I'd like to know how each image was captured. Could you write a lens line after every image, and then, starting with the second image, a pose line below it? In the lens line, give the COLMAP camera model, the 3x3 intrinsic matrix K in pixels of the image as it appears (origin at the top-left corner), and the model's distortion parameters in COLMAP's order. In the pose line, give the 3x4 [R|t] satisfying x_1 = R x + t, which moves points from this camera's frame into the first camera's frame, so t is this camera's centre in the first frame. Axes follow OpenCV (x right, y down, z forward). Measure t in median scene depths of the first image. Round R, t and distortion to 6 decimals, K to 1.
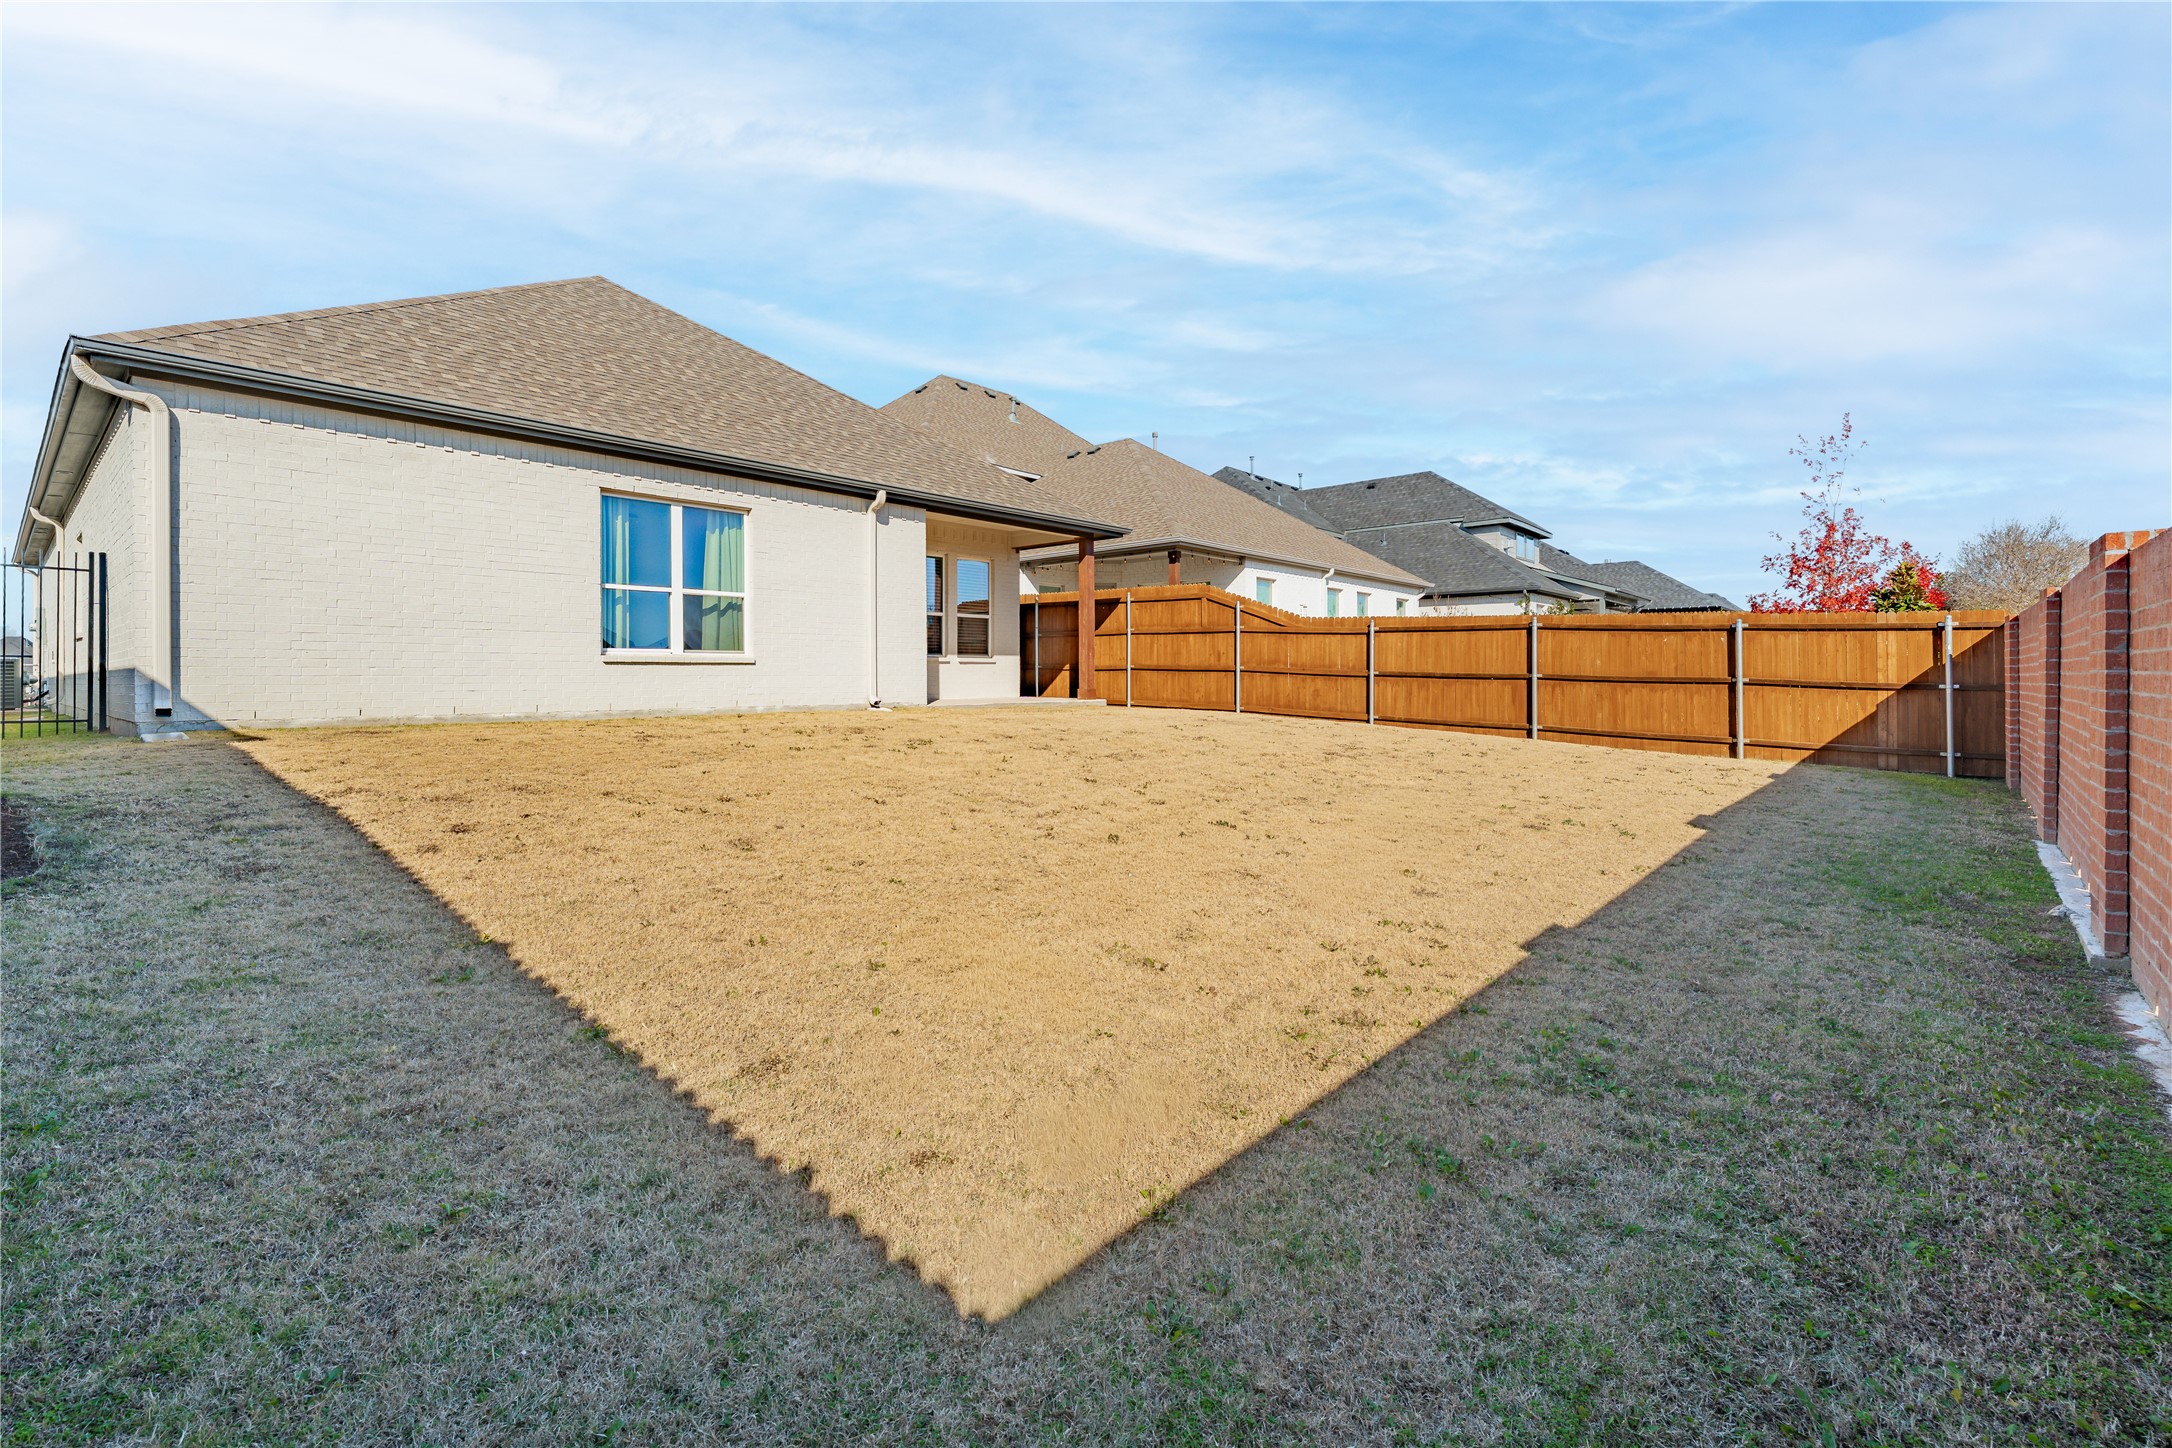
lens RADIAL K [[957.6, 0, 1105.3], [0, 957.6, 679.1], [0, 0, 1]] dist [-0.002049, -0.001266]
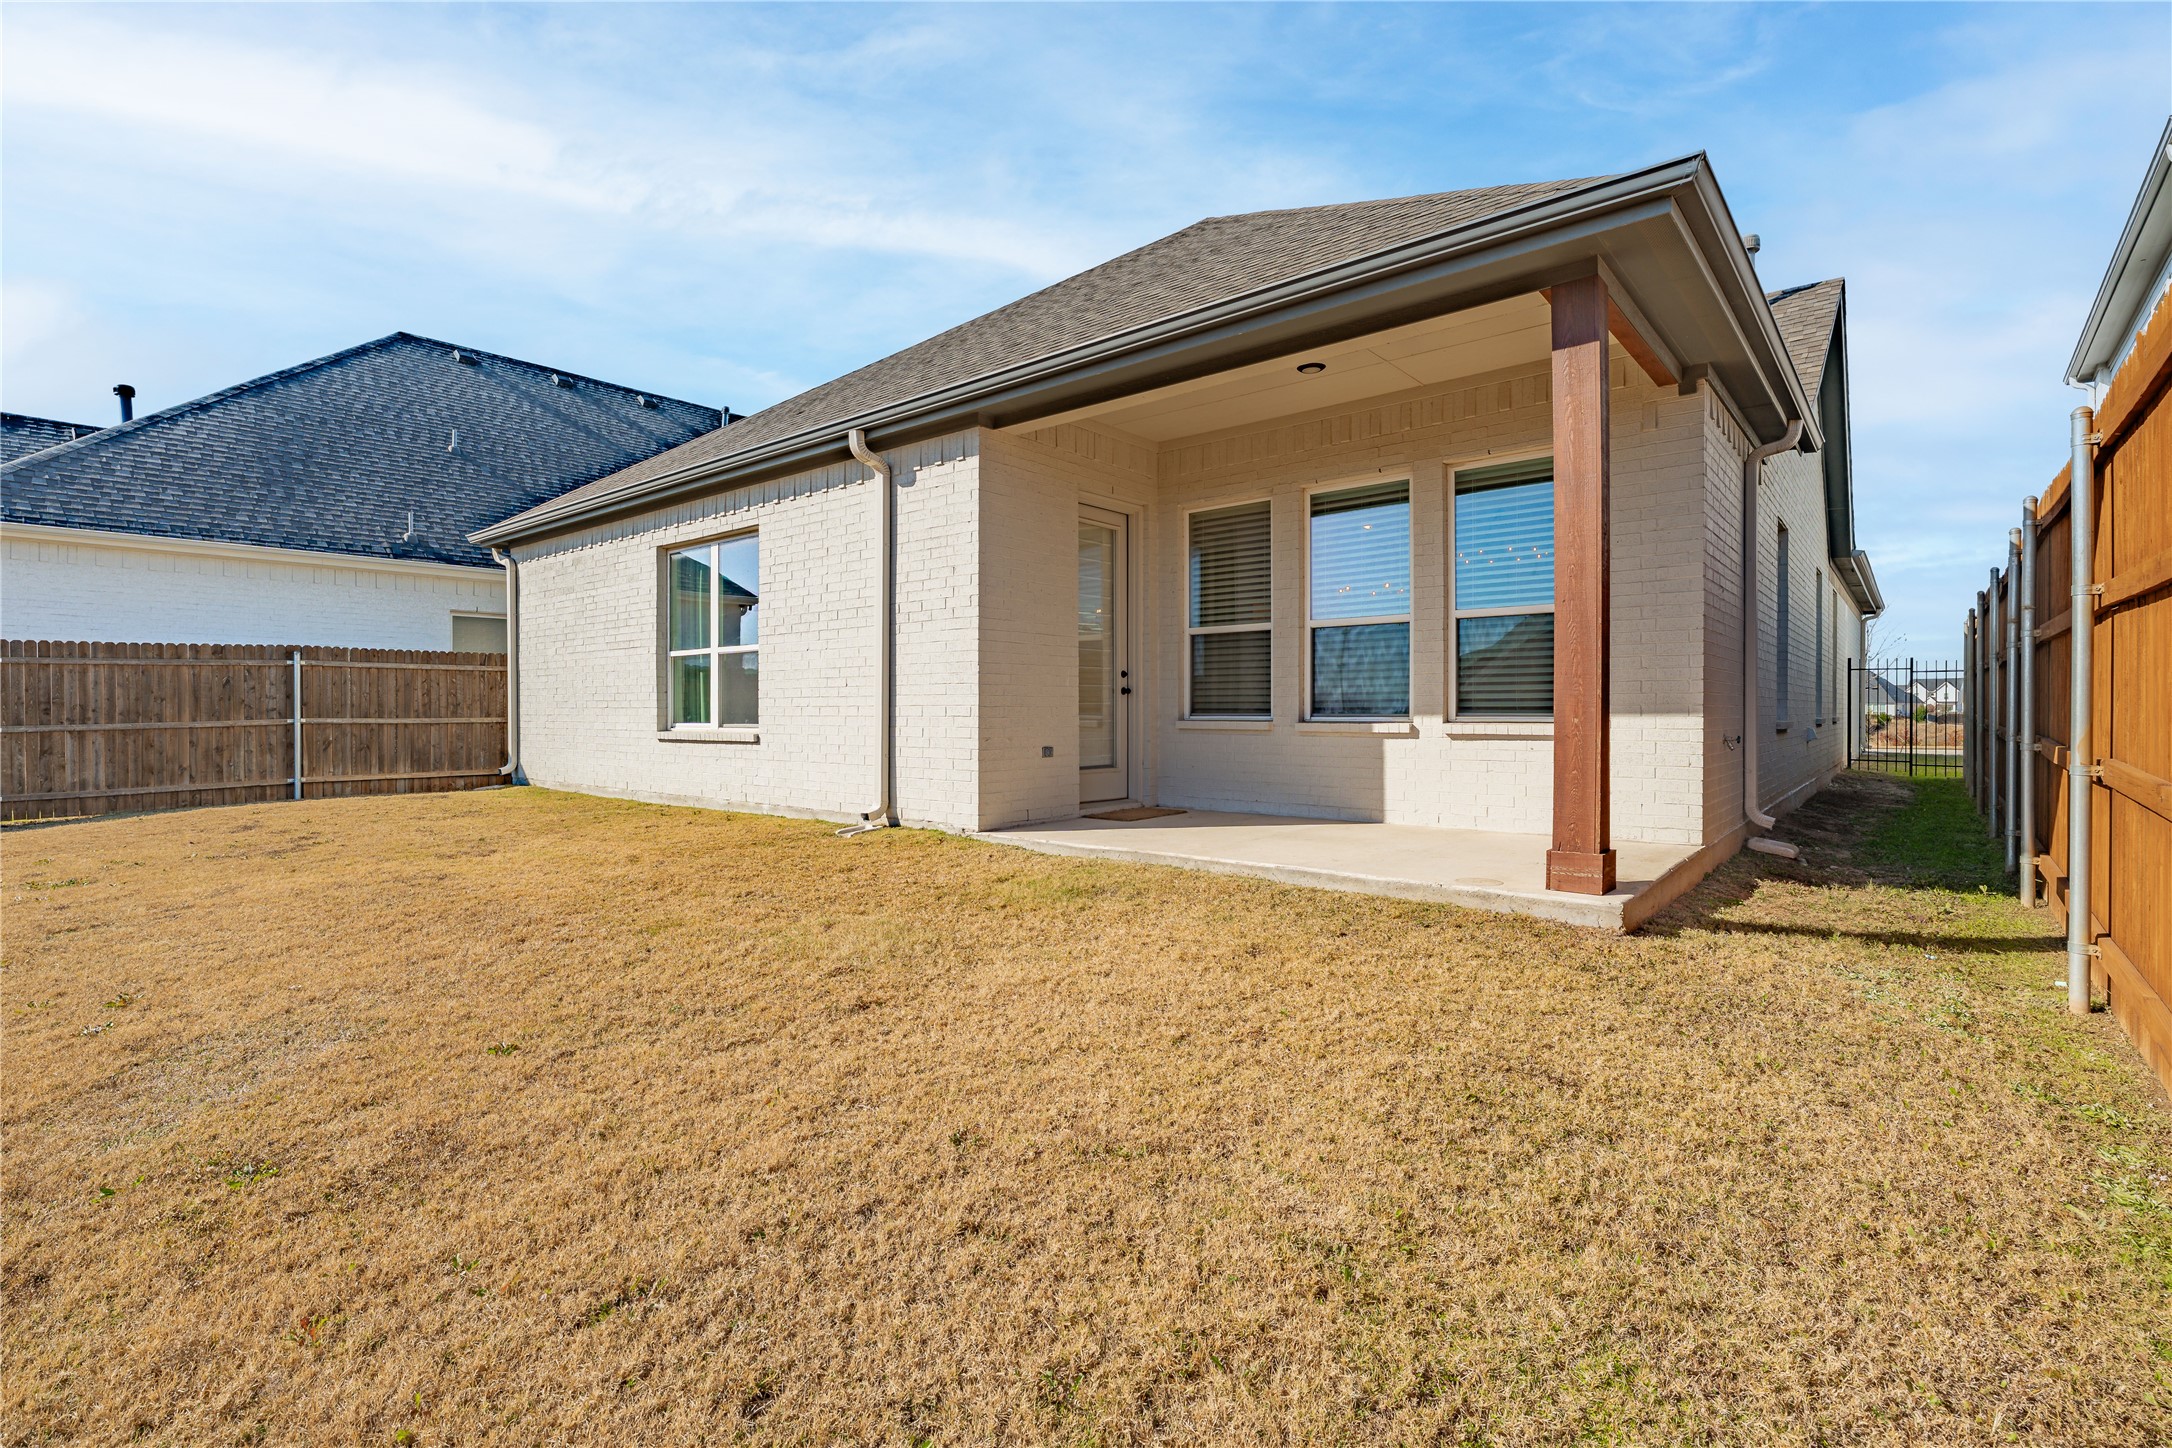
lens RADIAL K [[994.7, 0, 1093.1], [0, 994.7, 702.0], [0, 0, 1]] dist [0.002209, 0.000355]
pose [[0.001505, -0.004373, -0.999989, 0.335503], [-0.000071, 0.999990, -0.004373, -0.039284], [0.999999, 0.000077, 0.001505, 1.128977]]
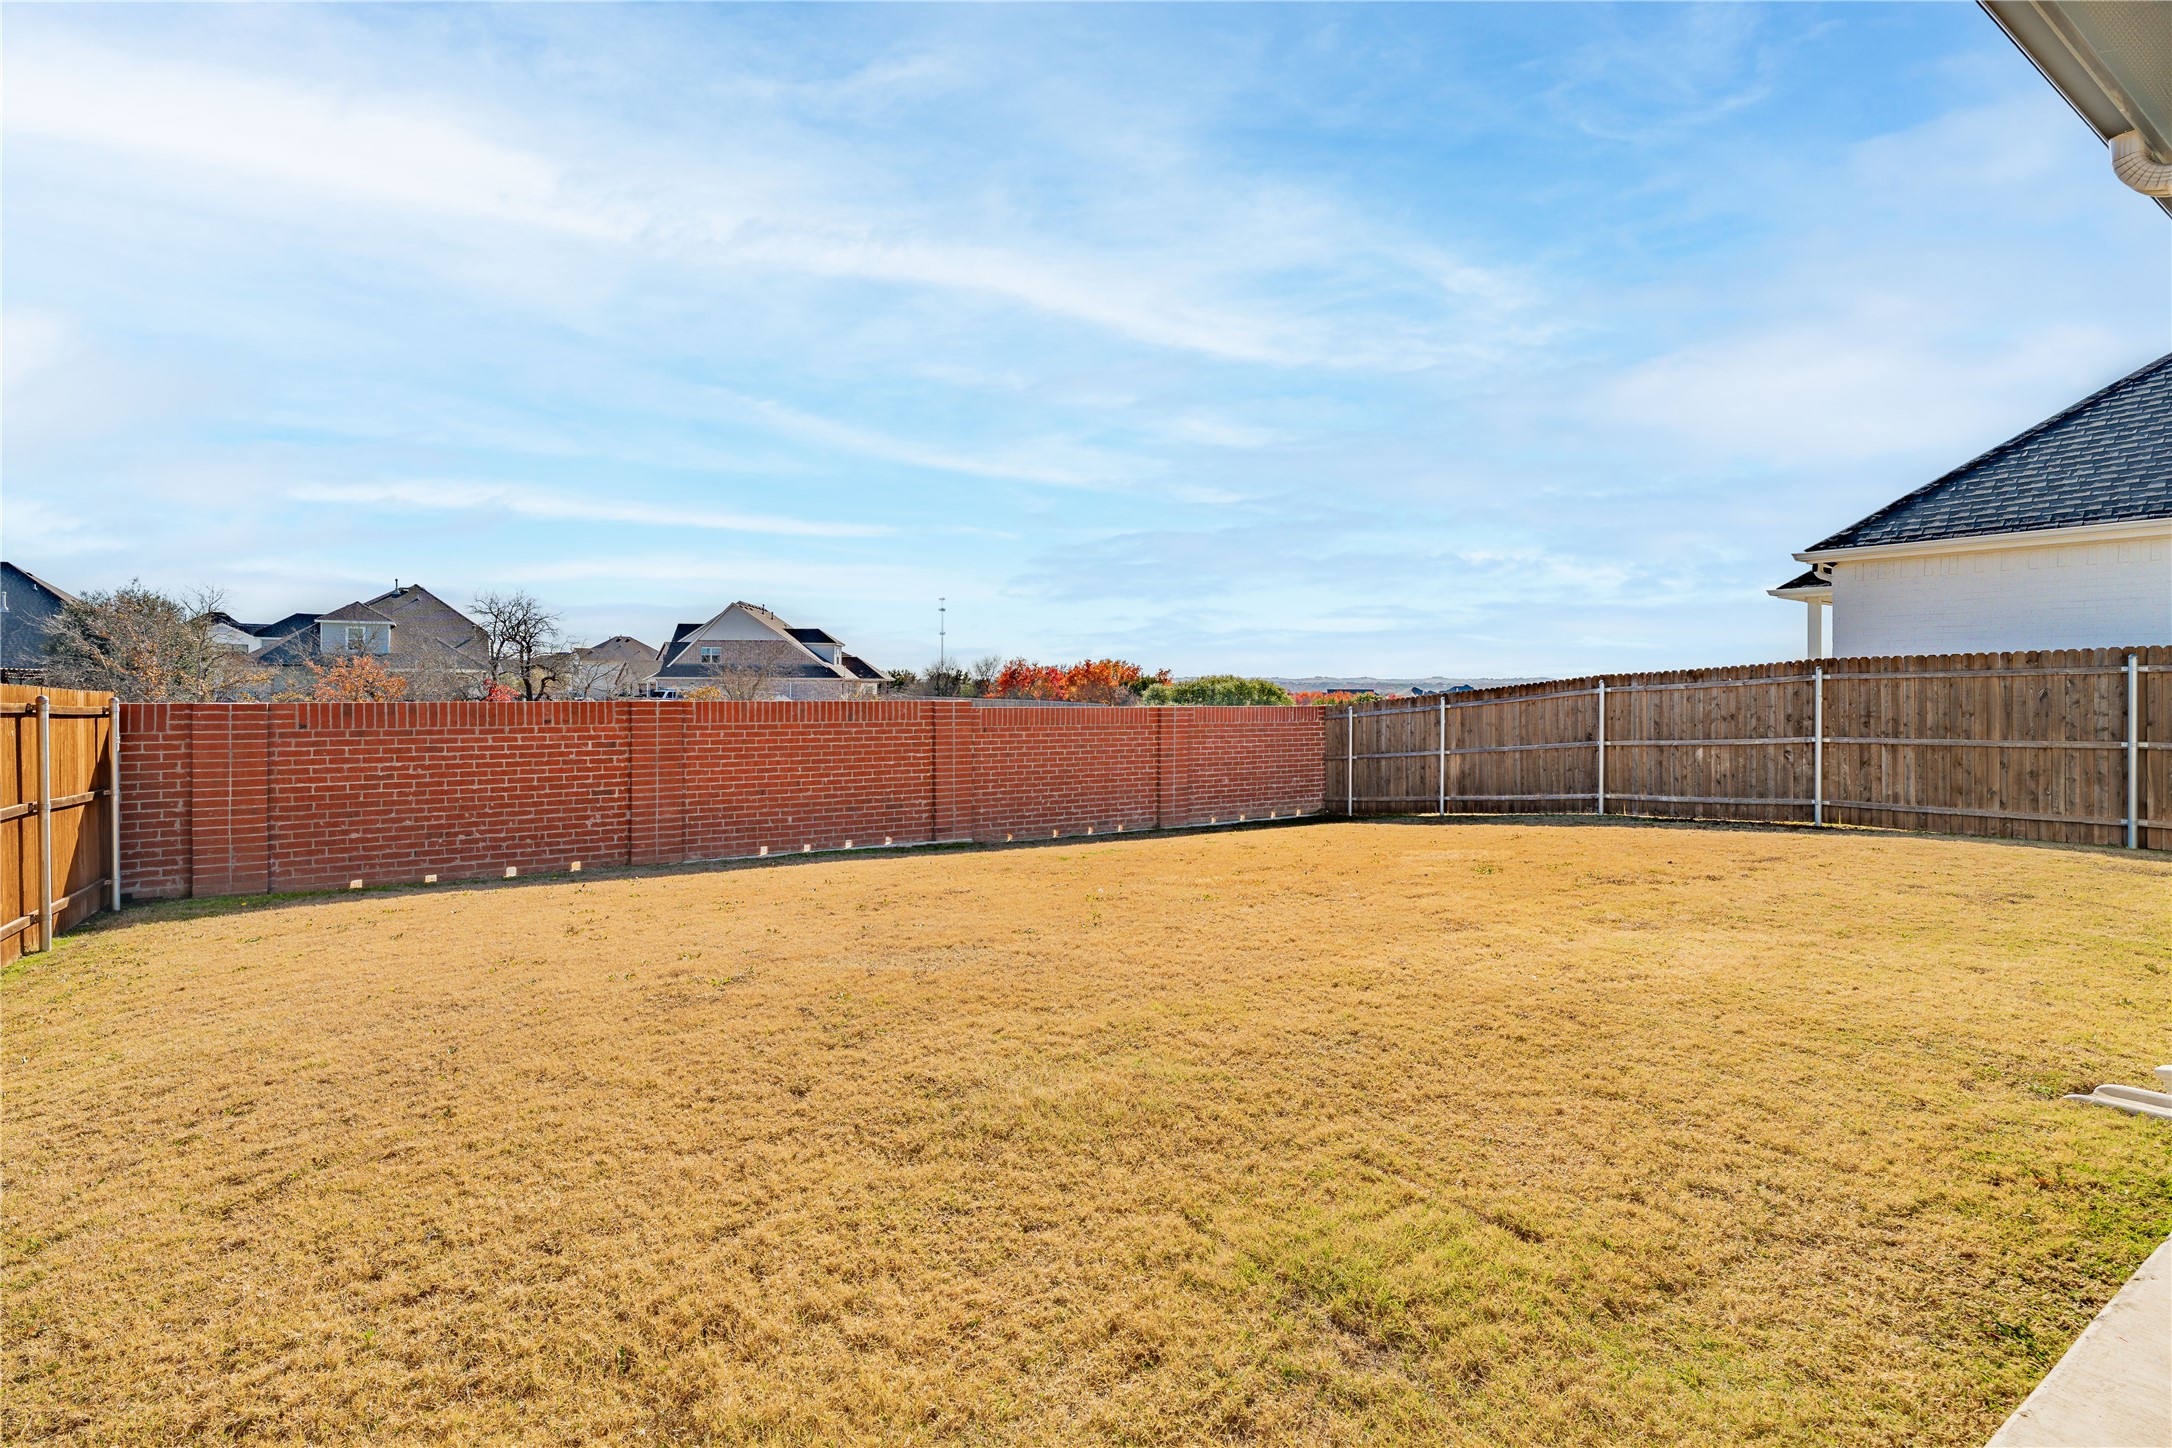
lens RADIAL K [[994.7, 0, 1089.4], [0, 994.7, 701.8], [0, 0, 1]] dist [0.002209, 0.000355]
pose [[-0.966251, -0.009466, 0.257427, -0.042020], [-0.006714, 0.999911, 0.011566, -0.059018], [-0.257513, 0.009447, -0.966229, 1.264930]]
